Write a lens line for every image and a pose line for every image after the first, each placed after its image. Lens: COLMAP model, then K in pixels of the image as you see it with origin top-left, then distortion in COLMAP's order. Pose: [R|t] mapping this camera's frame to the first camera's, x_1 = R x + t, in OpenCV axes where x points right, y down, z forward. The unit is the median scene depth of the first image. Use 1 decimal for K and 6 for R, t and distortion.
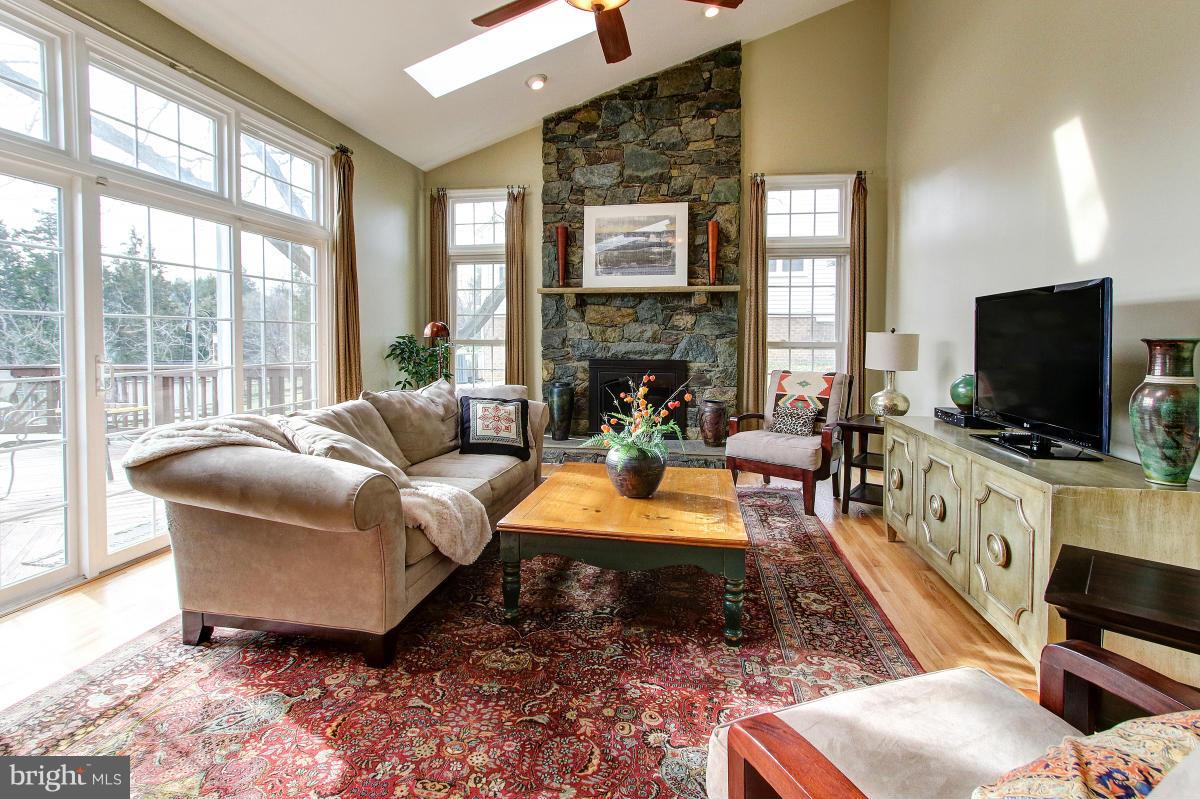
lens RADIAL K [[580.1, 0, 592.9], [0, 580.1, 354.9], [0, 0, 1]] dist [-0.001292, -0.000023]
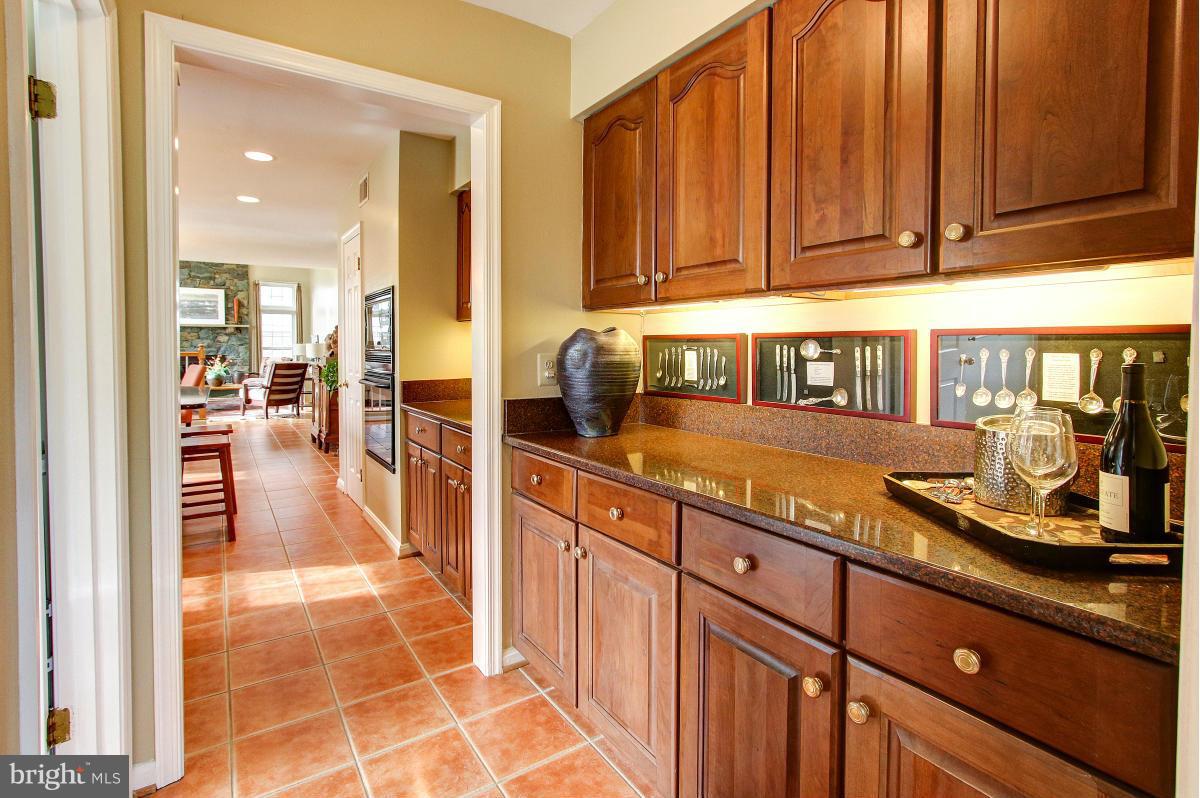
lens RADIAL K [[580.1, 0, 588.4], [0, 580.1, 354.1], [0, 0, 1]] dist [-0.001292, -0.000023]
pose [[0.725410, -0.019910, 0.688029, -0.398100], [0.023661, 0.999712, 0.003983, 0.030885], [-0.687911, 0.013390, 0.725672, -1.775859]]
